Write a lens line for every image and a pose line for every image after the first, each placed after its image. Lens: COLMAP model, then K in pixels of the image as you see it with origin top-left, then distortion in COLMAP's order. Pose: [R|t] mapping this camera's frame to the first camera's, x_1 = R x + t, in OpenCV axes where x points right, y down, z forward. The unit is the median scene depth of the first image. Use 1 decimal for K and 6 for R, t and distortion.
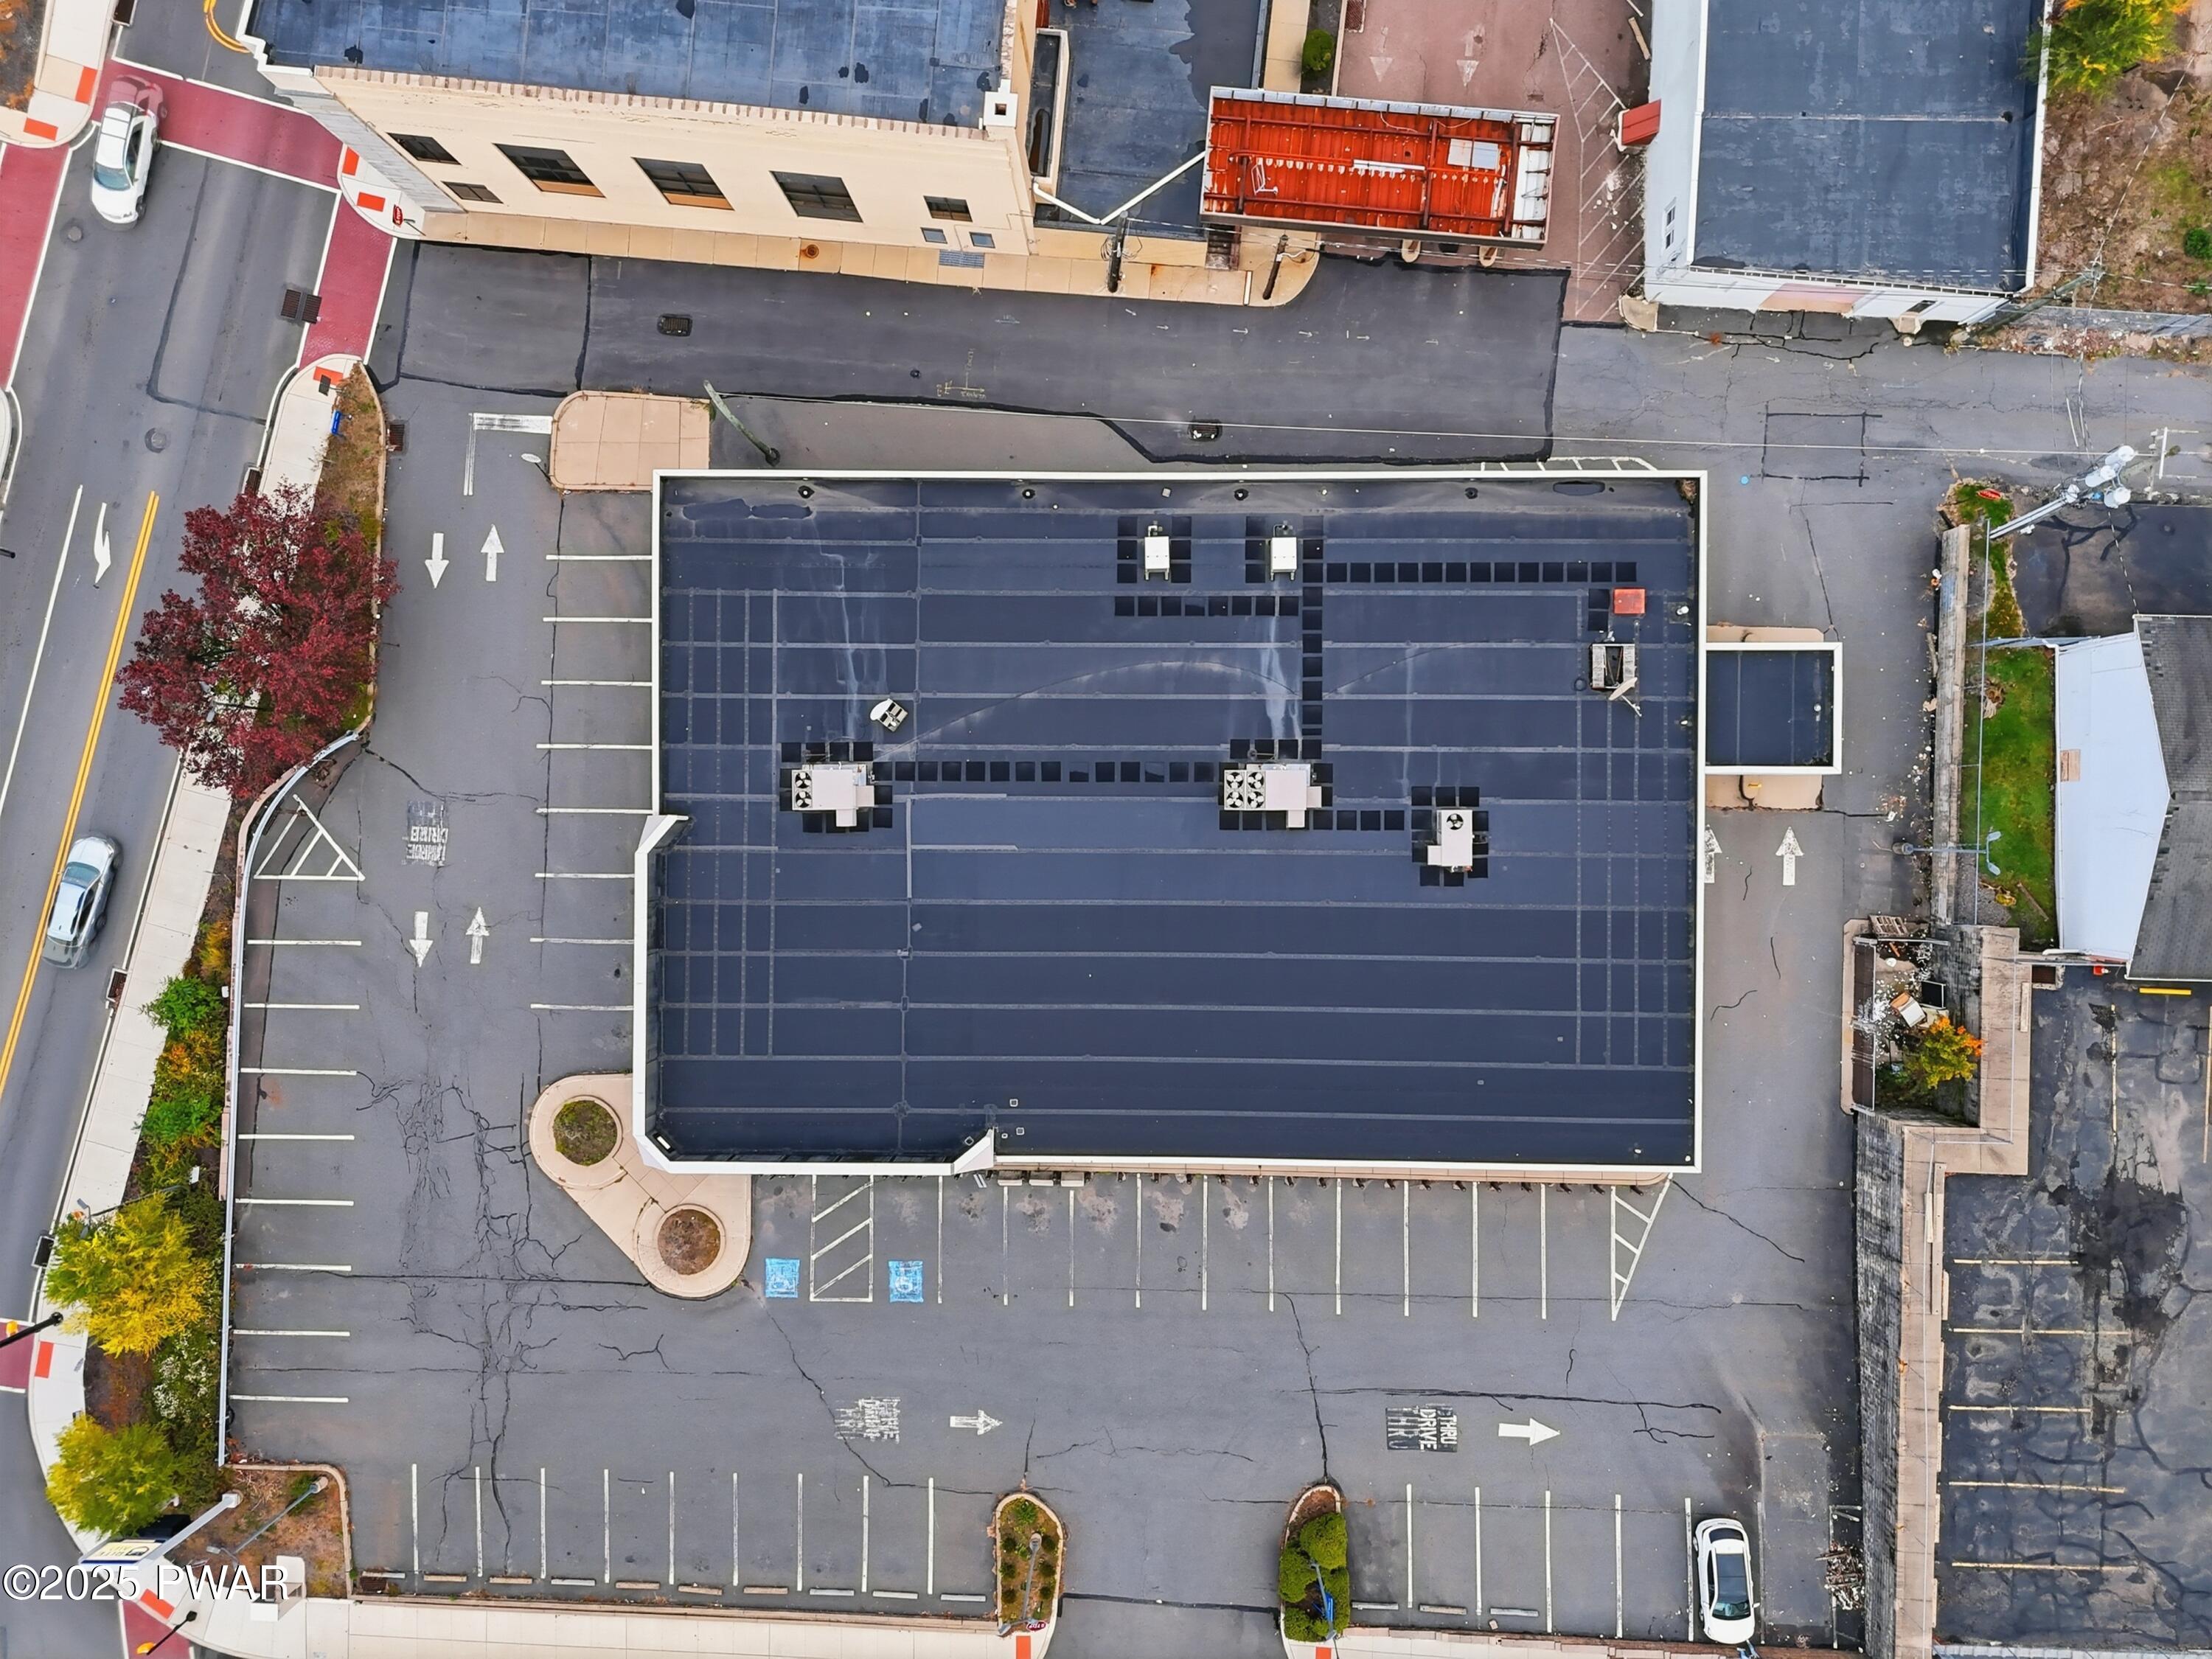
lens RADIAL K [[1622.2, 0, 1105.1], [0, 1622.2, 828.6], [0, 0, 1]] dist [0.050927, -0.041392]
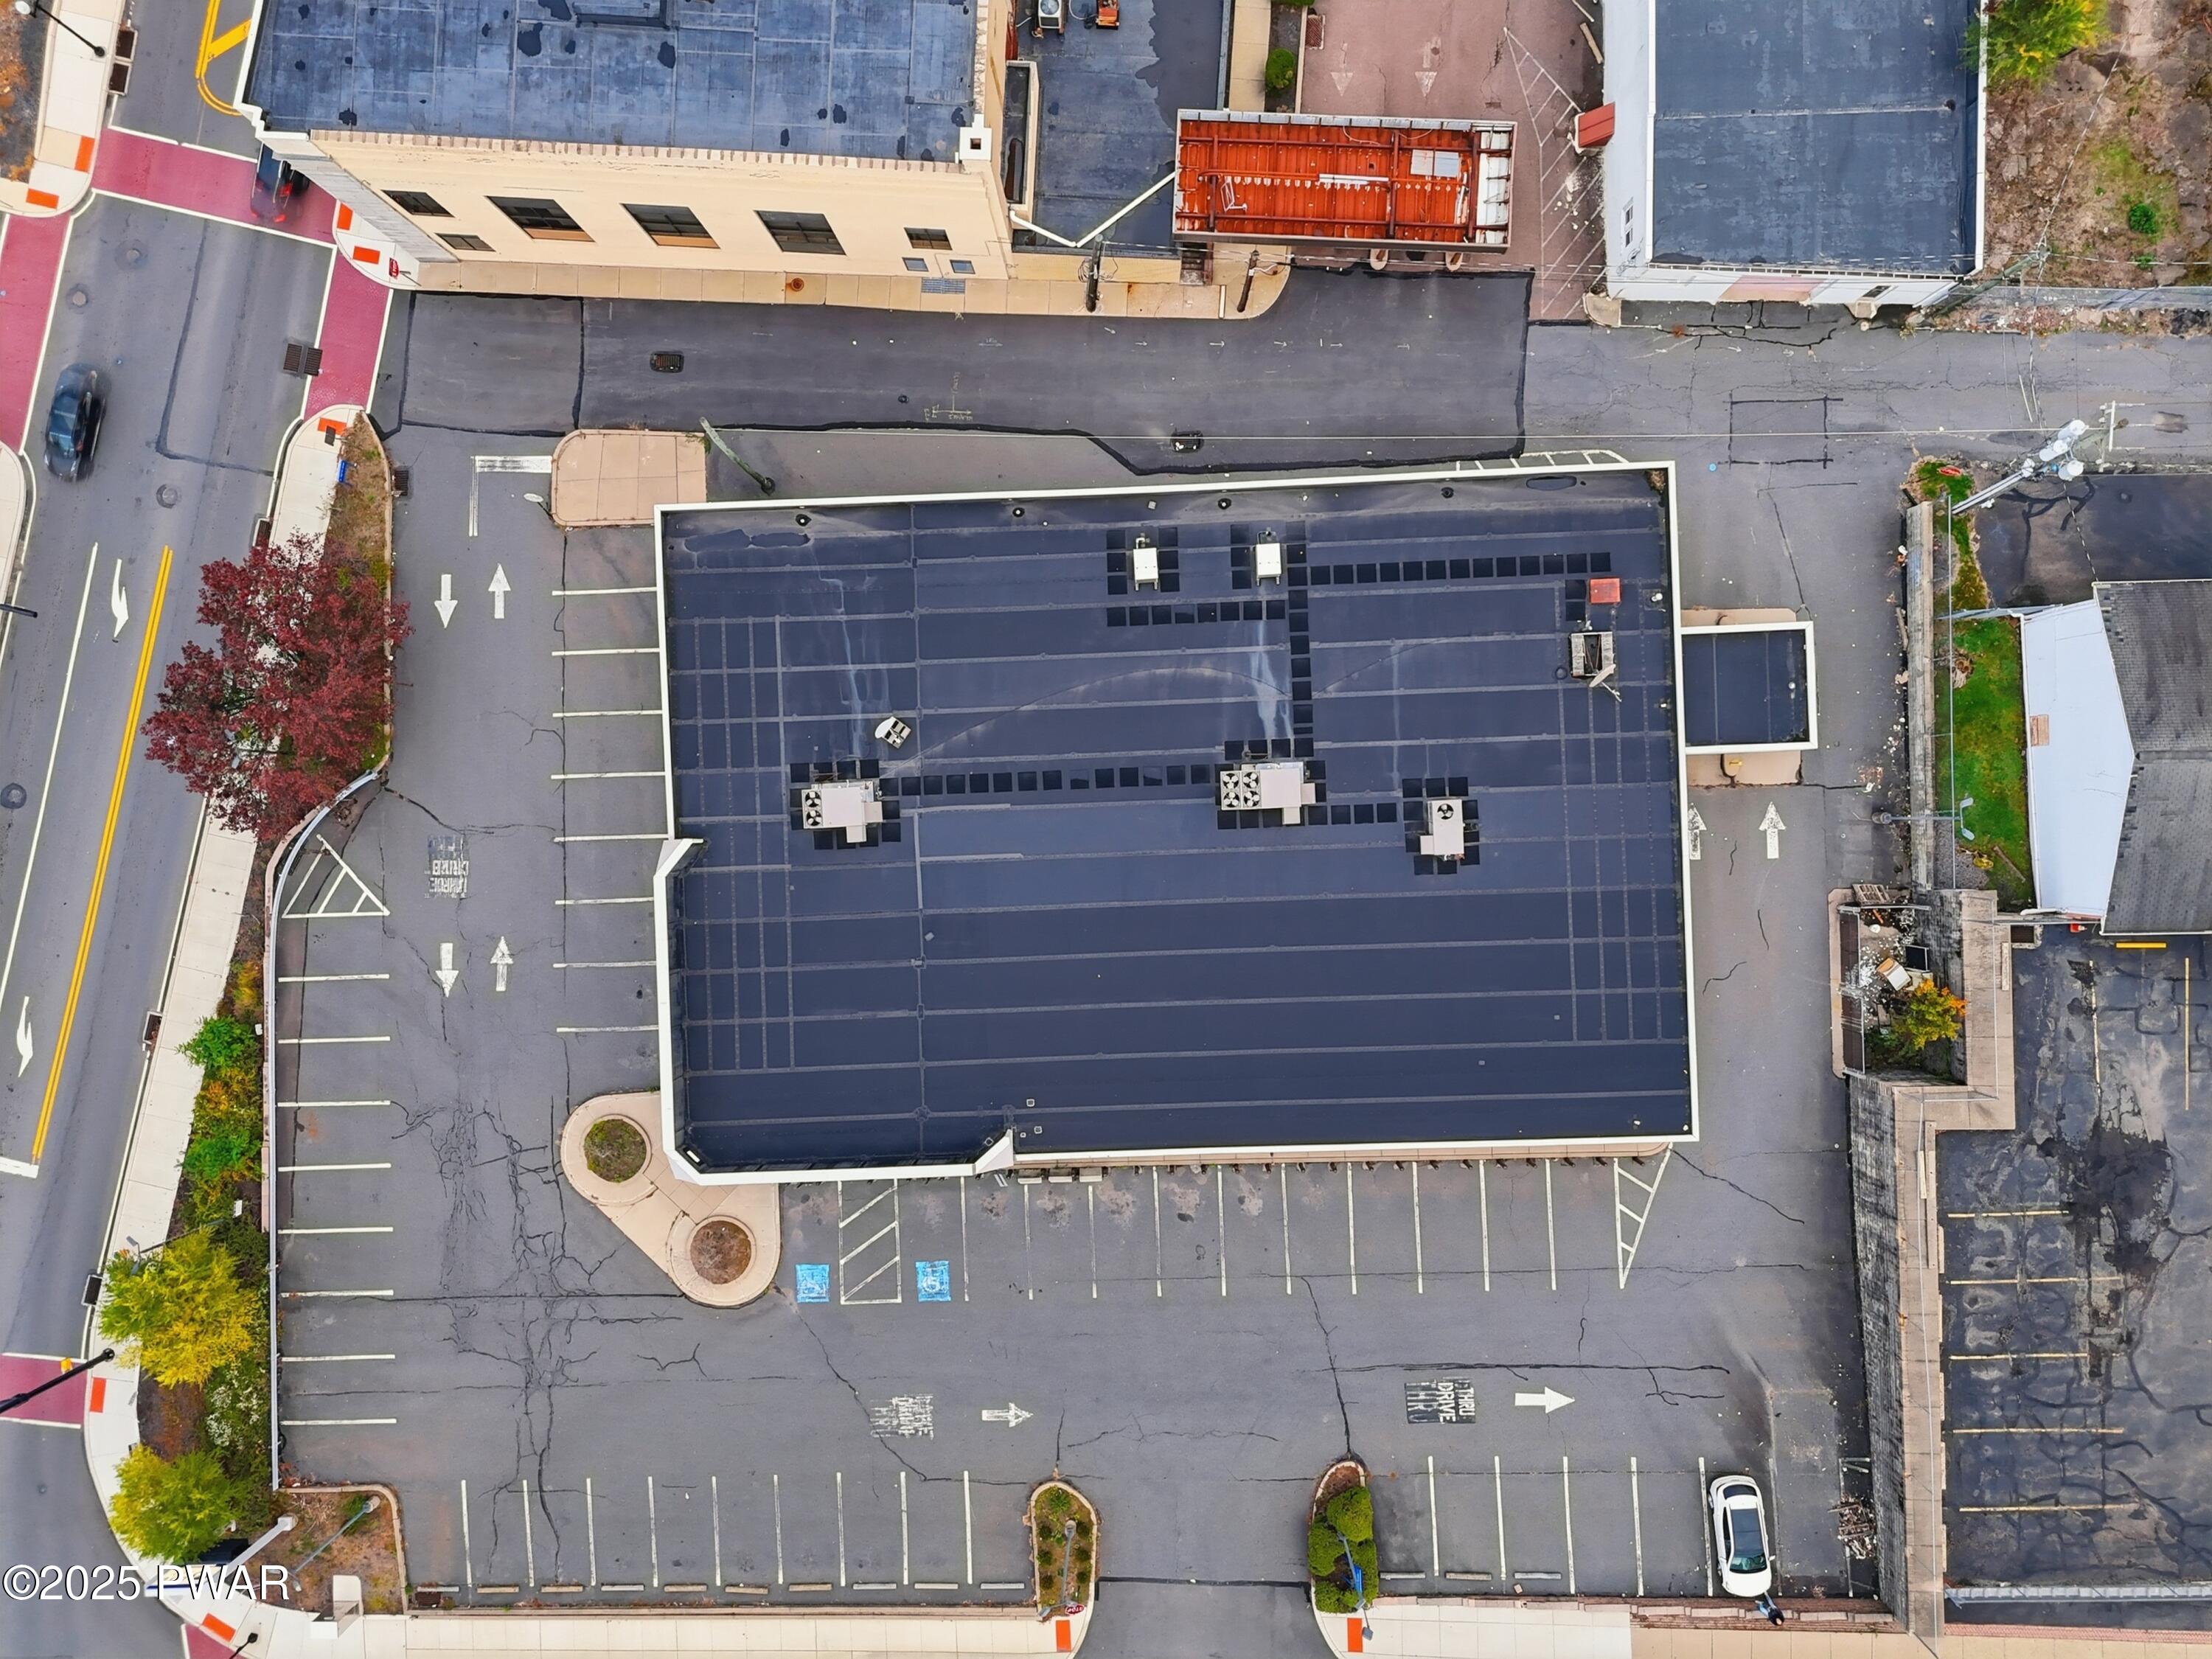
lens RADIAL K [[1622.2, 0, 1104.8], [0, 1622.2, 828.5], [0, 0, 1]] dist [0.050927, -0.041392]
pose [[0.999017, -0.044323, -0.000207, -0.001078], [0.044323, 0.999017, -0.000689, -0.002152], [0.000237, 0.000679, 1.000000, -0.029613]]
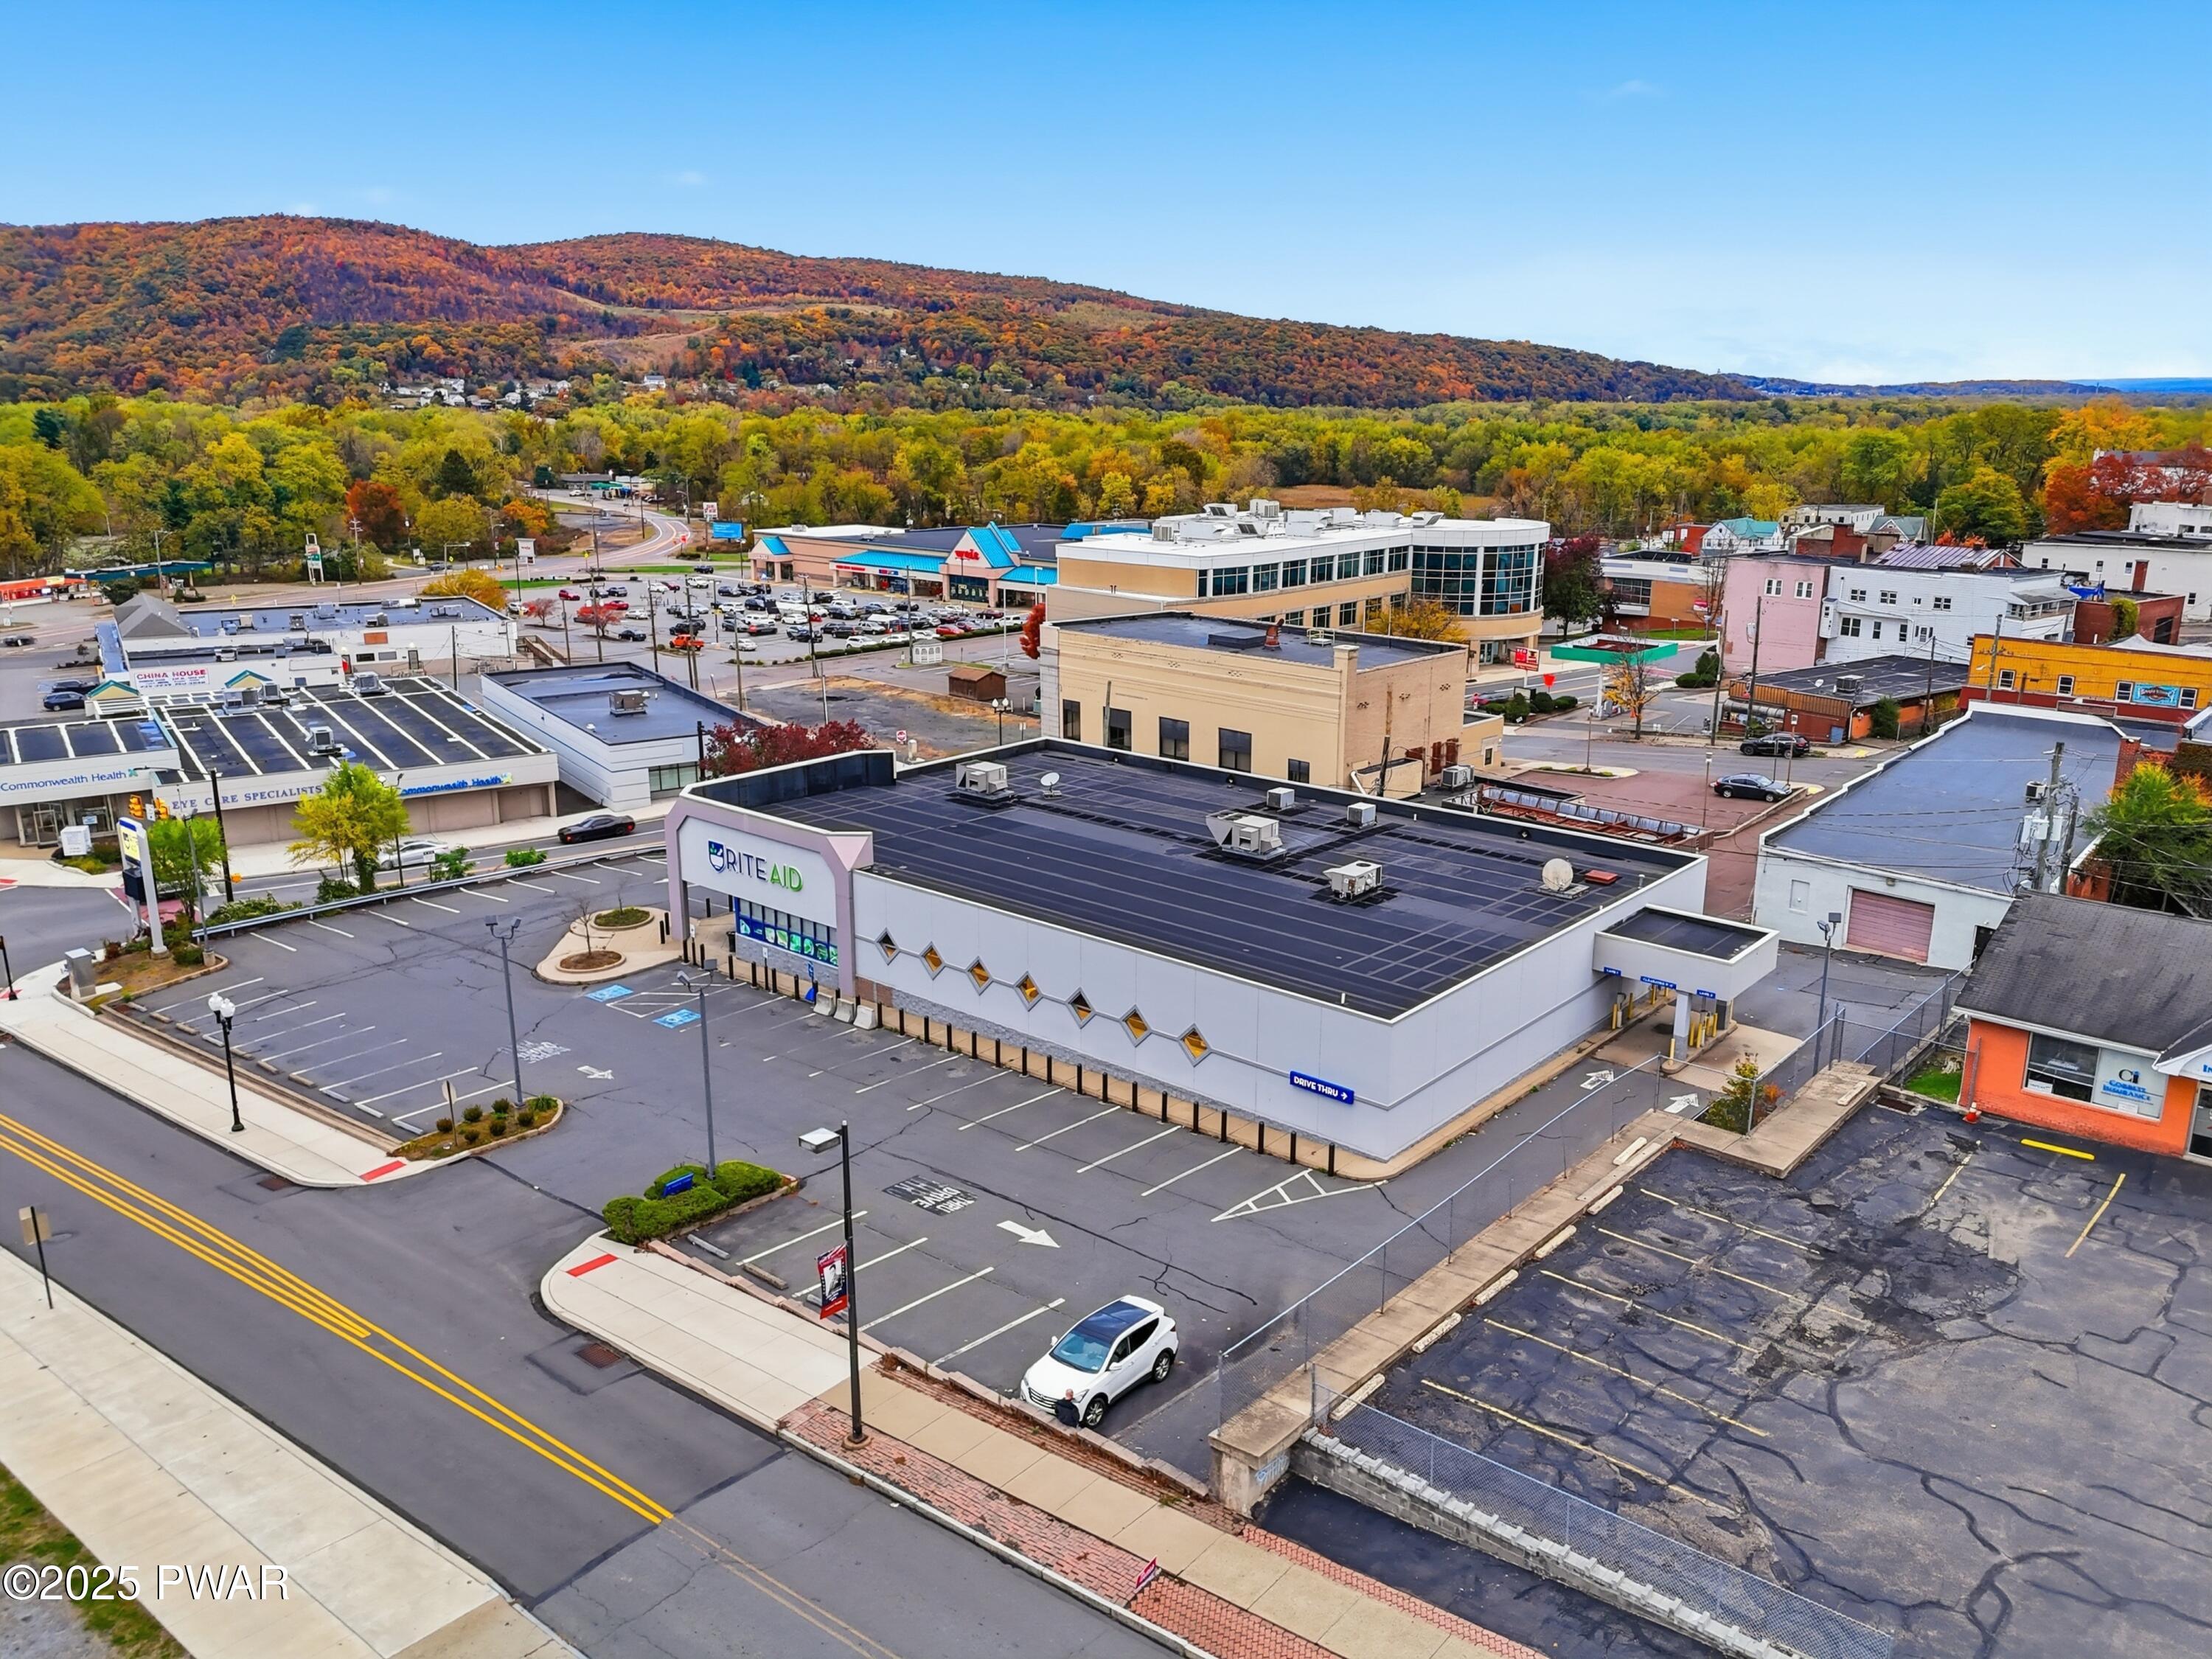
lens RADIAL K [[1622.2, 0, 1113.4], [0, 1622.2, 818.3], [0, 0, 1]] dist [0.050927, -0.041392]
pose [[0.763401, 0.188193, -0.617901, 0.709684], [-0.645643, 0.194073, -0.738567, 0.854424], [-0.019075, 0.962766, 0.269661, 0.623486]]
